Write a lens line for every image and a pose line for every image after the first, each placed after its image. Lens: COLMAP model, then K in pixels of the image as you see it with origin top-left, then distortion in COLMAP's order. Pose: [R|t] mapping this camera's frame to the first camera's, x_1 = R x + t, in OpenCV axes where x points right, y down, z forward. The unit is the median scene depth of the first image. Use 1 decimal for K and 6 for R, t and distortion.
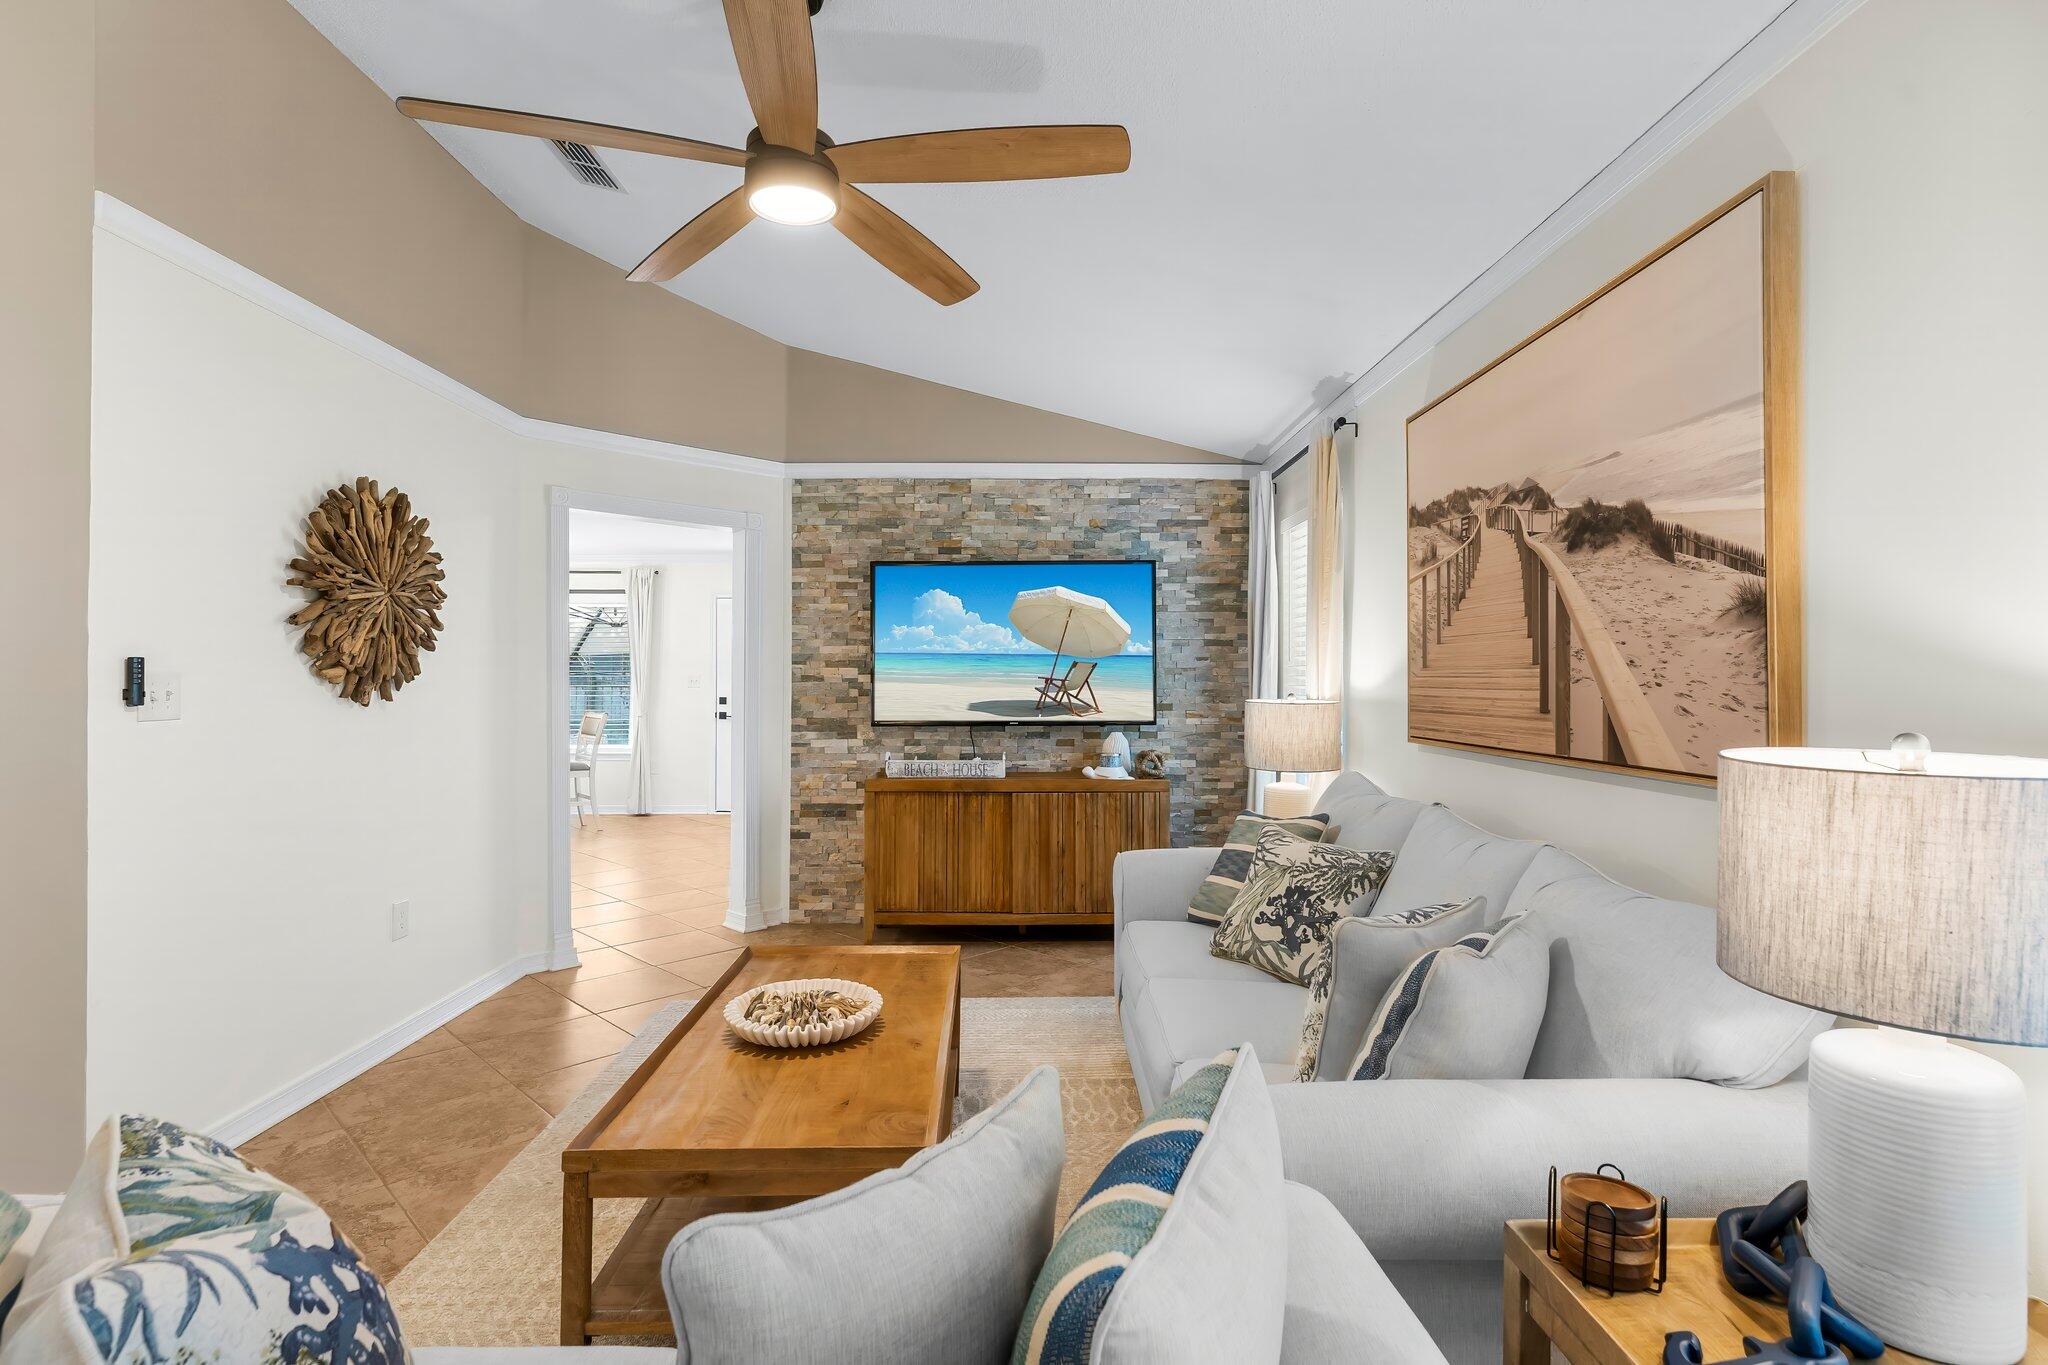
lens RADIAL K [[979.9, 0, 1023.6], [0, 979.9, 674.8], [0, 0, 1]] dist [-0.002665, -0.000518]
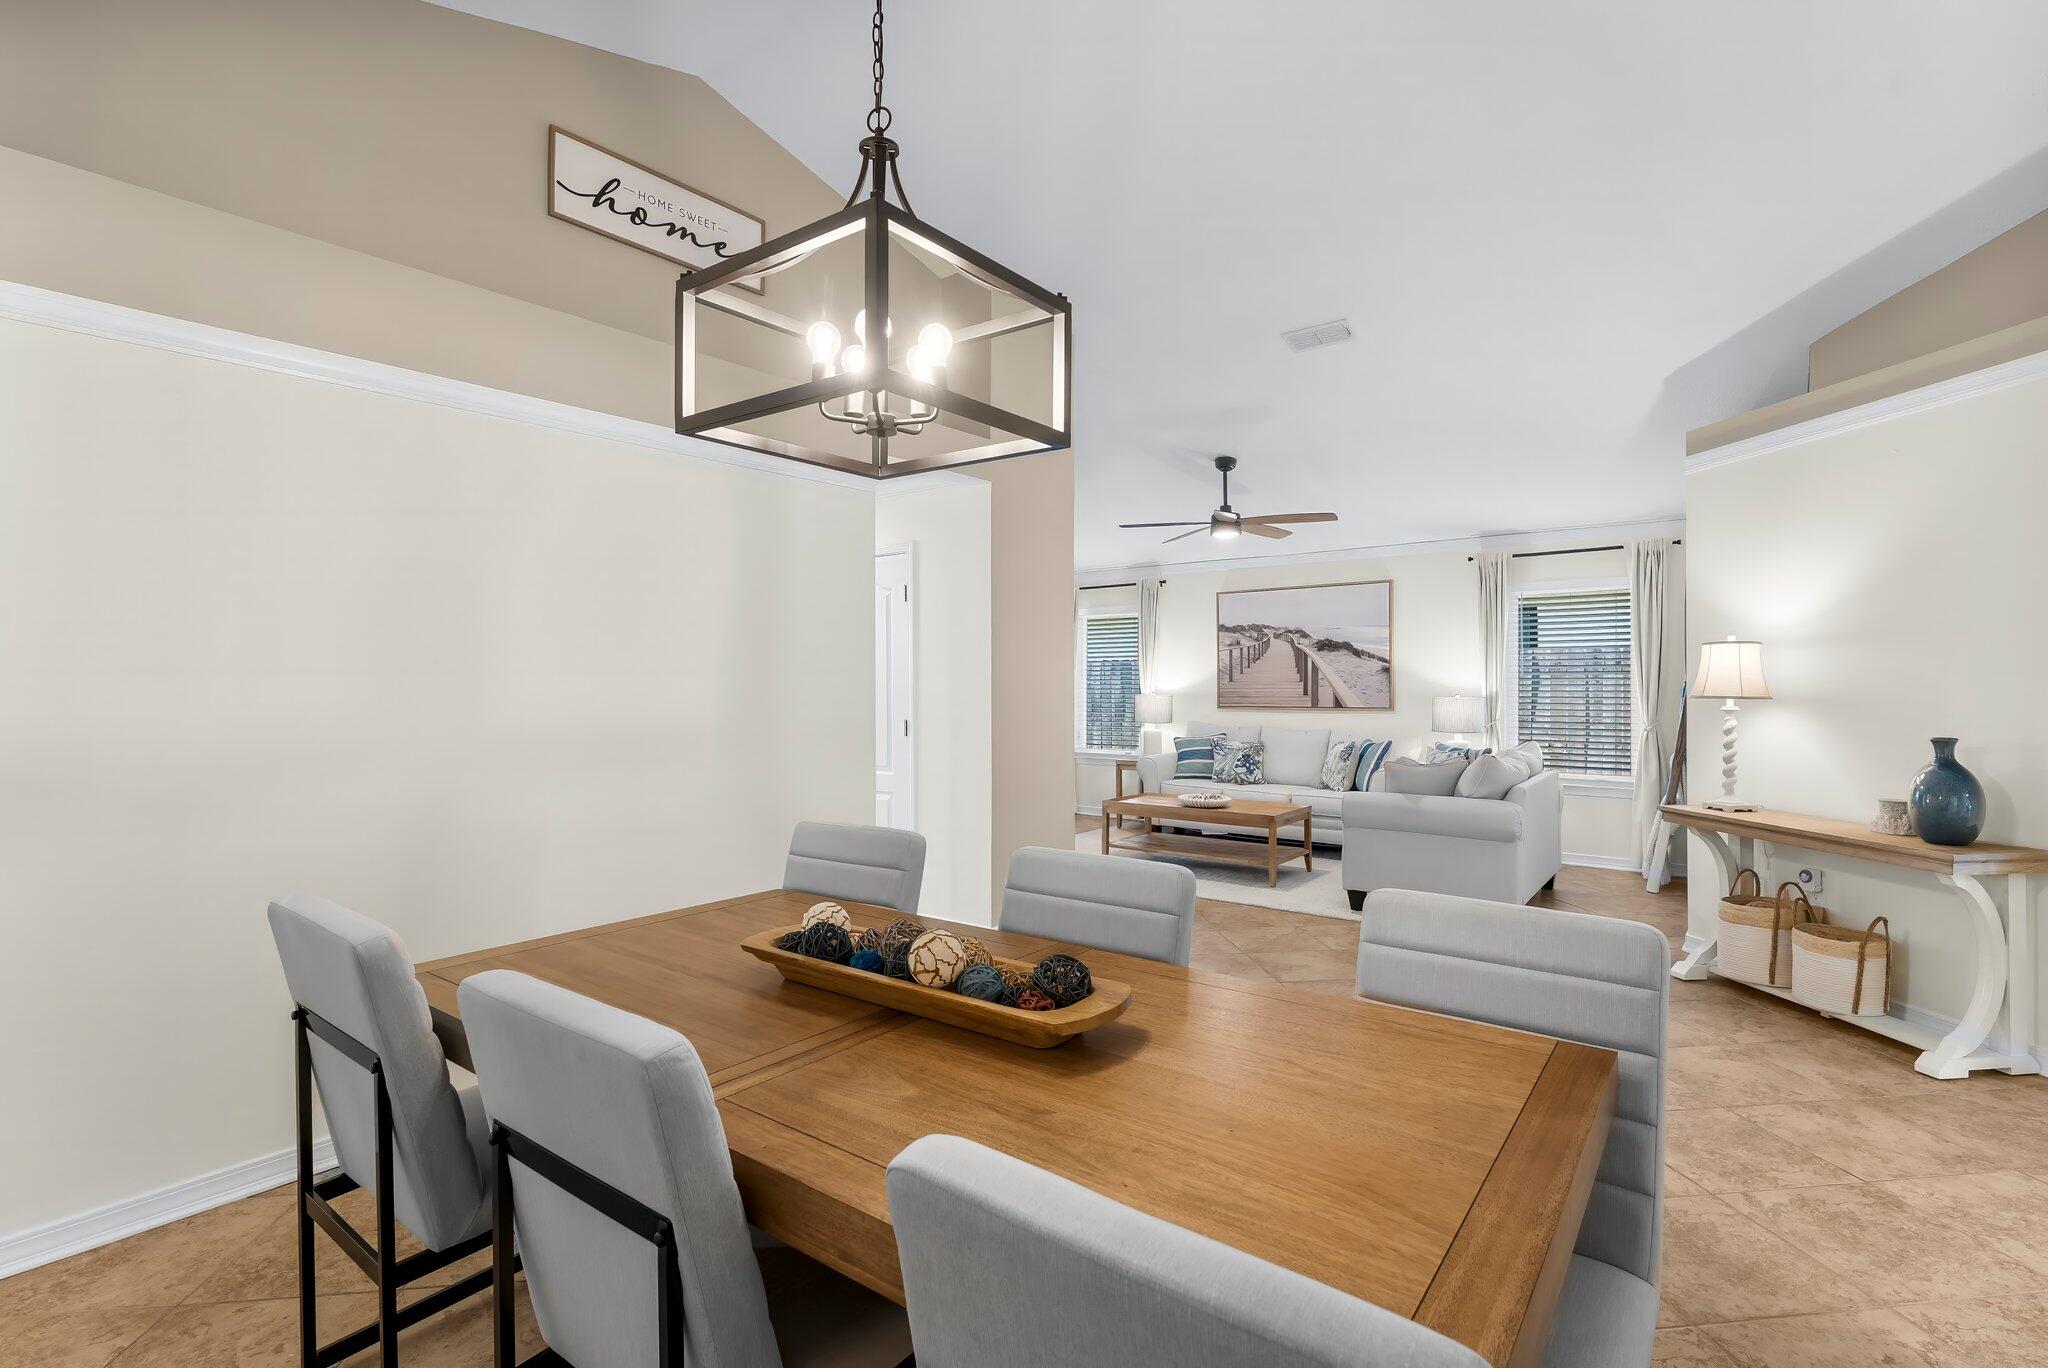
lens RADIAL K [[936.1, 0, 1030.9], [0, 936.1, 680.4], [0, 0, 1]] dist [-0.001962, -0.000453]
pose [[0.632001, 0.002228, 0.774965, -1.813646], [-0.001051, 0.999997, -0.002017, -0.004630], [-0.774967, 0.000460, 0.632001, -0.243260]]
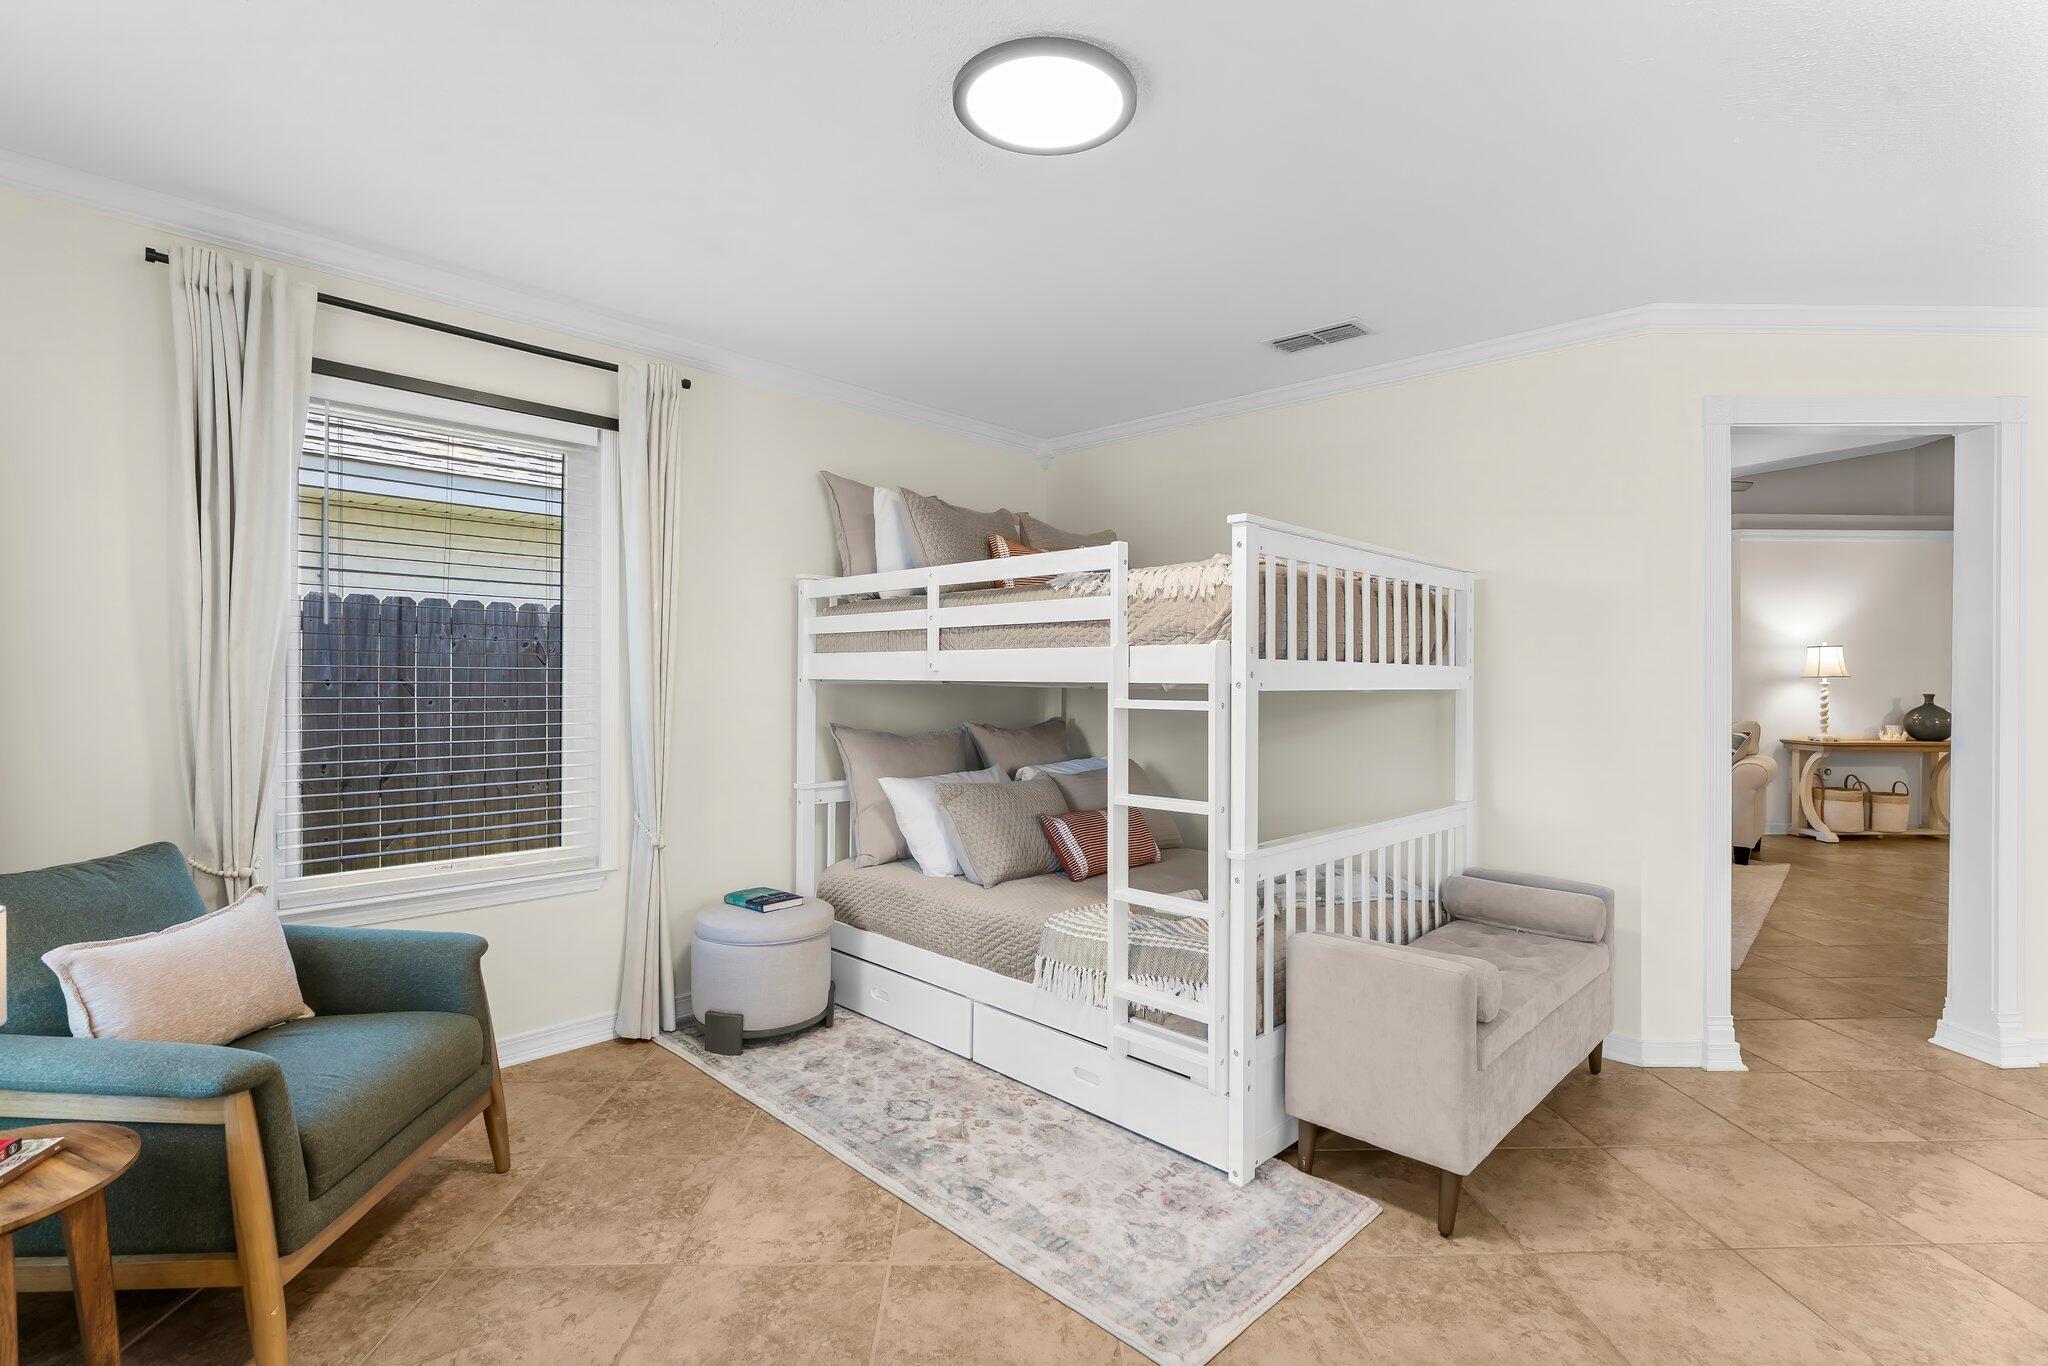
lens RADIAL K [[936.1, 0, 1030.9], [0, 936.1, 679.4], [0, 0, 1]] dist [-0.001962, -0.000453]
pose [[-0.714160, -0.002621, 0.699977, -0.577141], [-0.006052, 0.999979, -0.002431, 0.029612], [-0.699956, -0.005972, -0.714161, 2.491016]]
